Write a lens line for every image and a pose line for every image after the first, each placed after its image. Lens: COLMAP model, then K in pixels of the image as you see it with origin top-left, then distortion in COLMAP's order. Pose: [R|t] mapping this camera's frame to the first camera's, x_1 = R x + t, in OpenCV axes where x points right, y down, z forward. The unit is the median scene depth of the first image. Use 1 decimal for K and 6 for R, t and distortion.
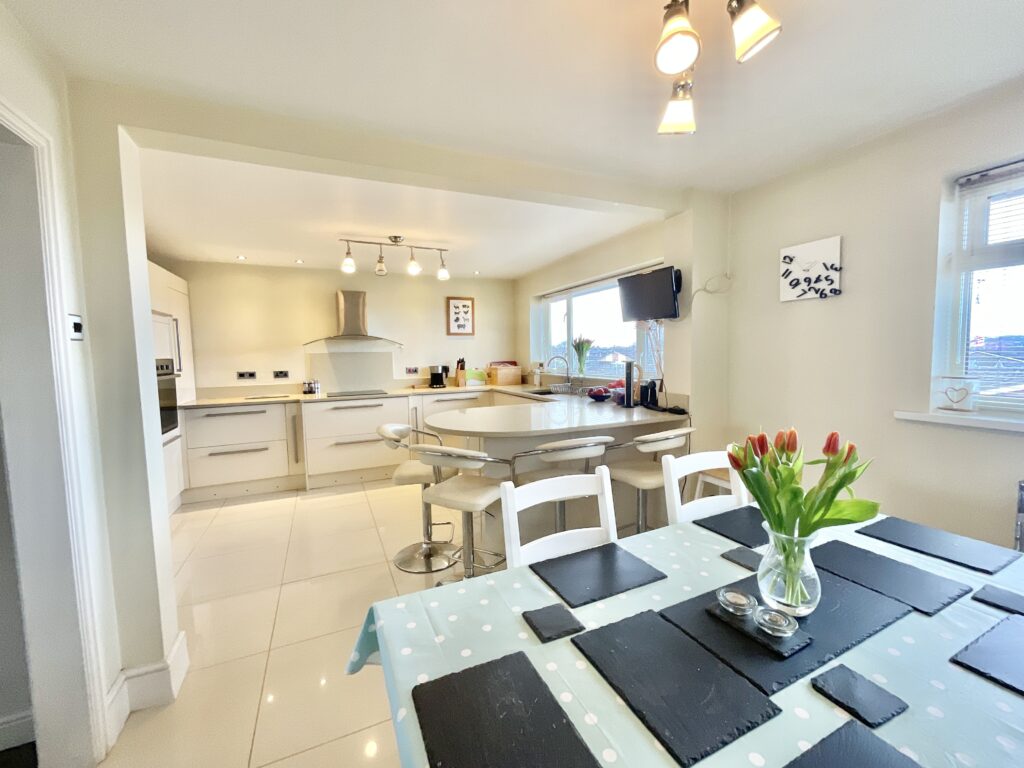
lens RADIAL K [[412.8, 0, 512.0], [0, 412.8, 384.0], [0, 0, 1]] dist [-0.015704, -0.000077]
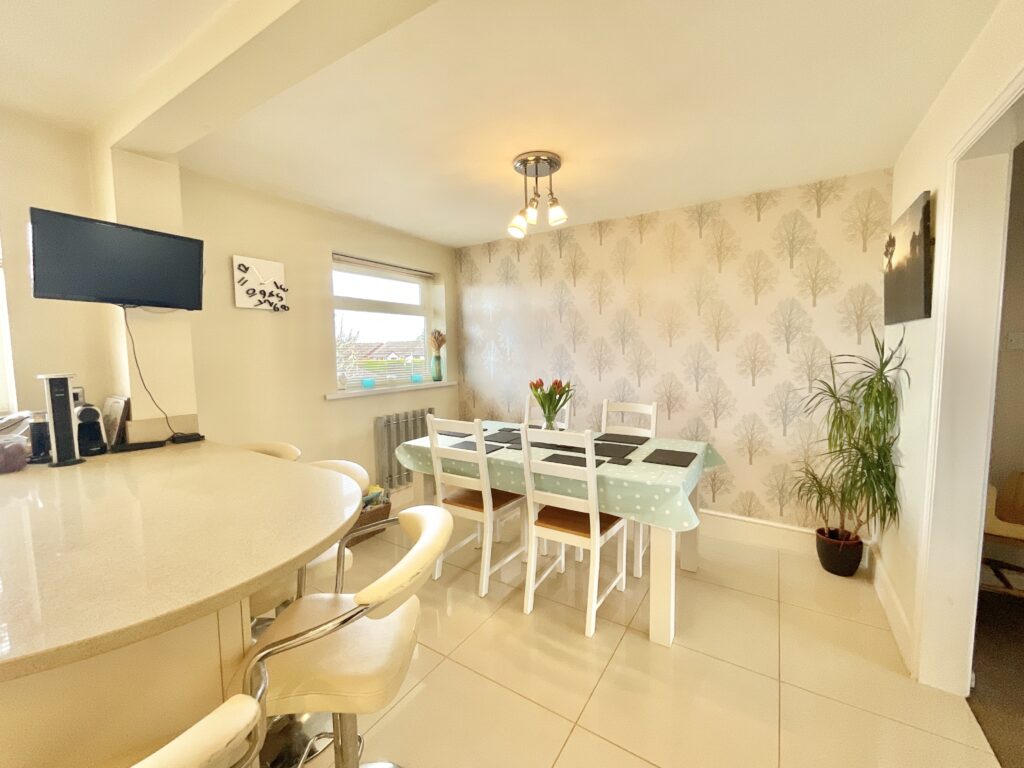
lens RADIAL K [[412.8, 0, 512.0], [0, 412.8, 384.0], [0, 0, 1]] dist [-0.015704, -0.000077]
pose [[-0.532334, -0.039696, 0.845603, -0.155309], [0.093866, 0.989972, 0.105565, -0.015699], [-0.841314, 0.135569, -0.523270, 0.270511]]
